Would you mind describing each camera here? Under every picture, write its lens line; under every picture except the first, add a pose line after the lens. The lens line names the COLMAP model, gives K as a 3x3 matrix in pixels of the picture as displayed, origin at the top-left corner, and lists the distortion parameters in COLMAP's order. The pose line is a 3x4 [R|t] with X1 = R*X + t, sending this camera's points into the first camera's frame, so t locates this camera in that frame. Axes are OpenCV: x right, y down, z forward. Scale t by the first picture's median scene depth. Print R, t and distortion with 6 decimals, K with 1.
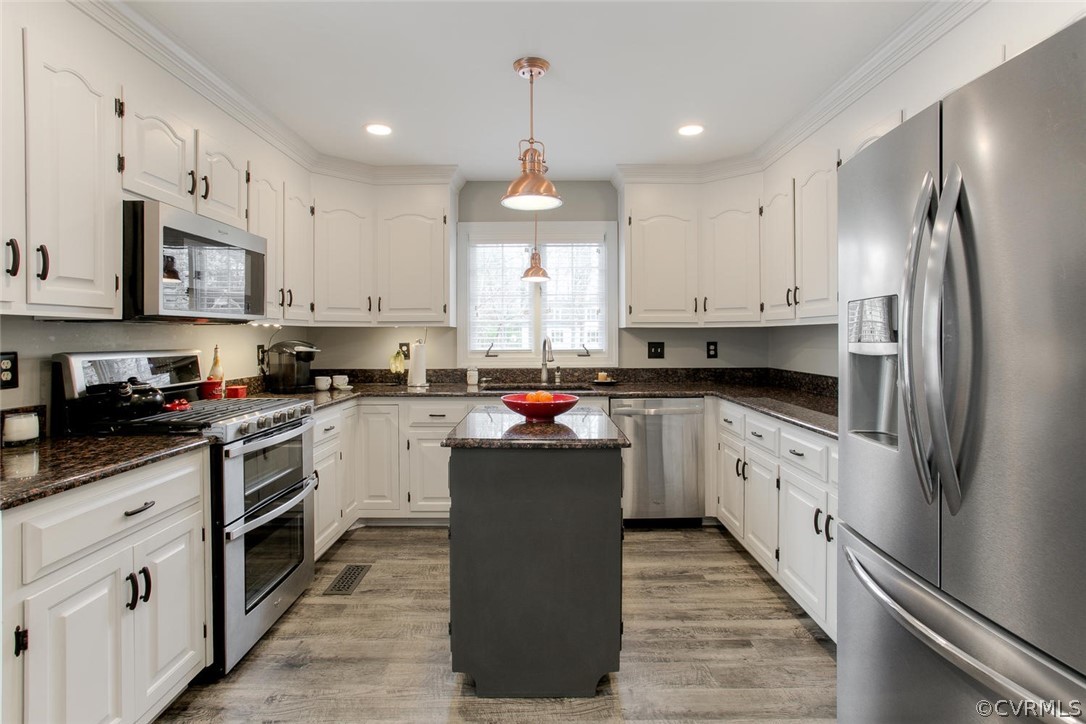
lens RADIAL K [[530.3, 0, 554.9], [0, 530.3, 337.7], [0, 0, 1]] dist [-0.024800, 0.006524]
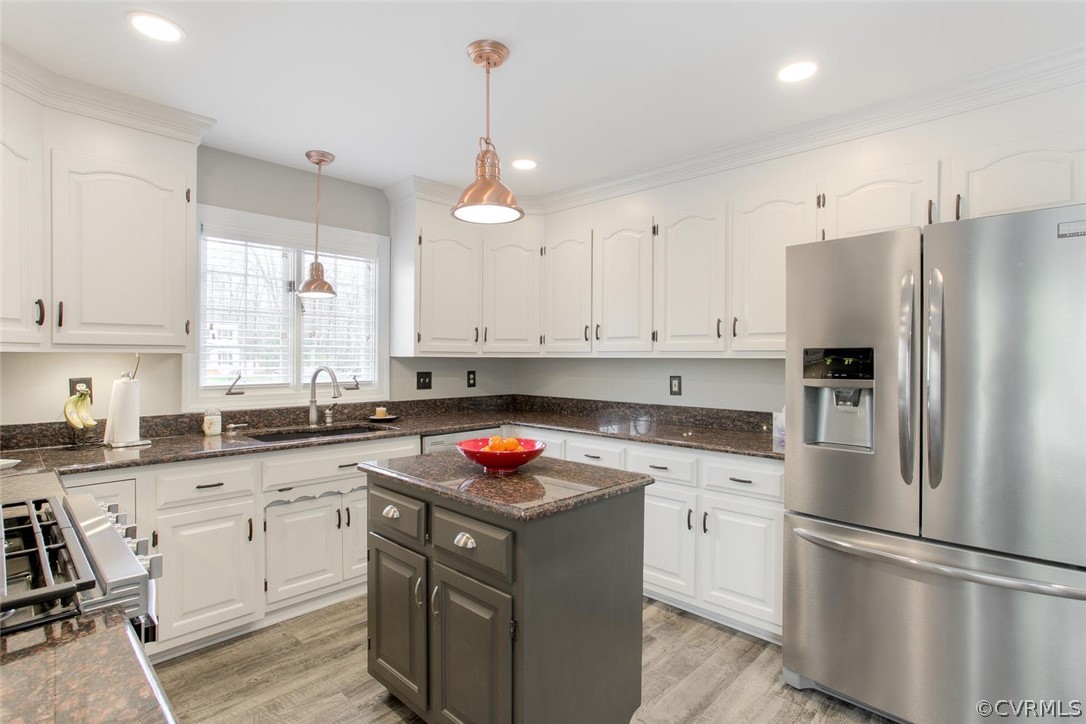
lens RADIAL K [[530.3, 0, 532.6], [0, 530.3, 358.9], [0, 0, 1]] dist [-0.024800, 0.006524]
pose [[0.709887, 0.006269, 0.704288, -0.387793], [-0.002665, 0.999977, -0.006214, -0.010746], [-0.704311, 0.002534, 0.709887, 0.226599]]
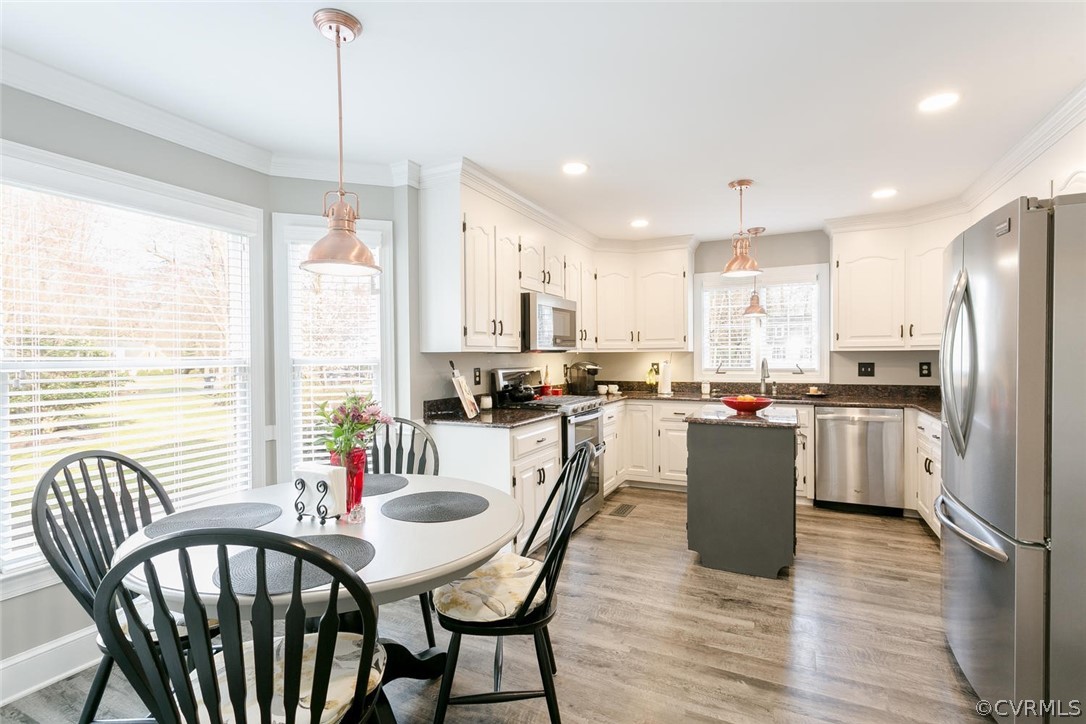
lens RADIAL K [[530.3, 0, 525.0], [0, 530.3, 362.9], [0, 0, 1]] dist [-0.024800, 0.006524]
pose [[0.879339, 0.001299, -0.476194, 0.091144], [0.004956, 0.999917, 0.011879, -0.009945], [0.476170, -0.012806, 0.879260, -0.449759]]
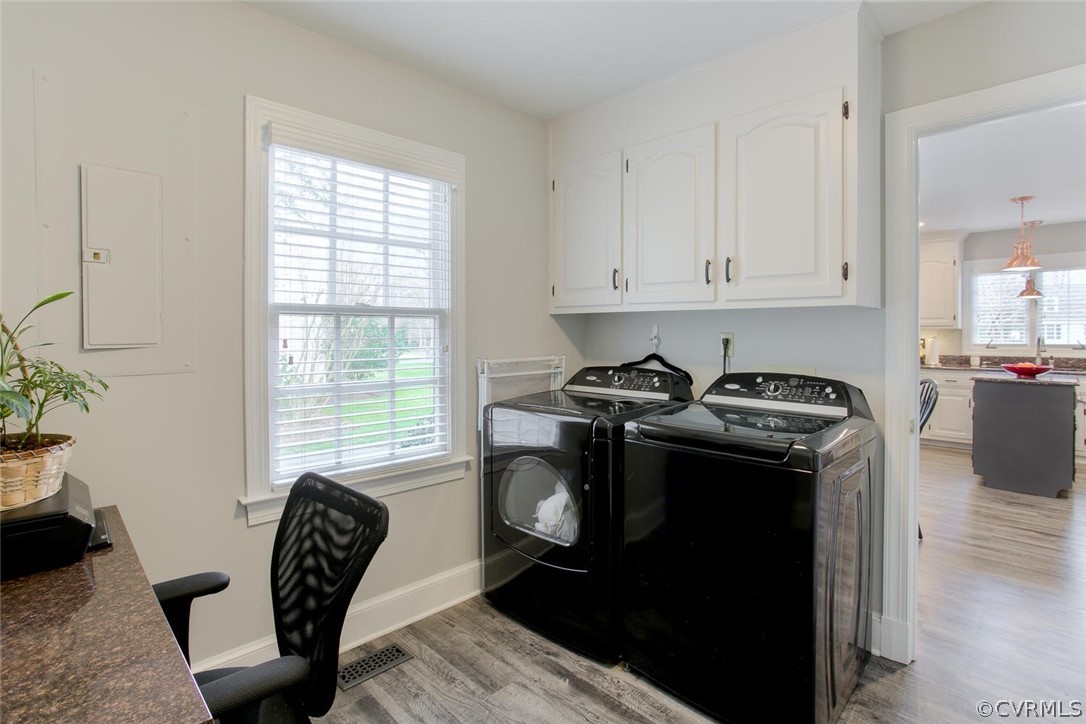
lens RADIAL K [[530.3, 0, 509.9], [0, 530.3, 336.2], [0, 0, 1]] dist [-0.024800, 0.006524]
pose [[0.660269, 0.007955, -0.750987, 0.106468], [-0.005054, 0.999968, 0.006149, -0.001488], [0.751012, -0.000265, 0.660288, -1.181614]]
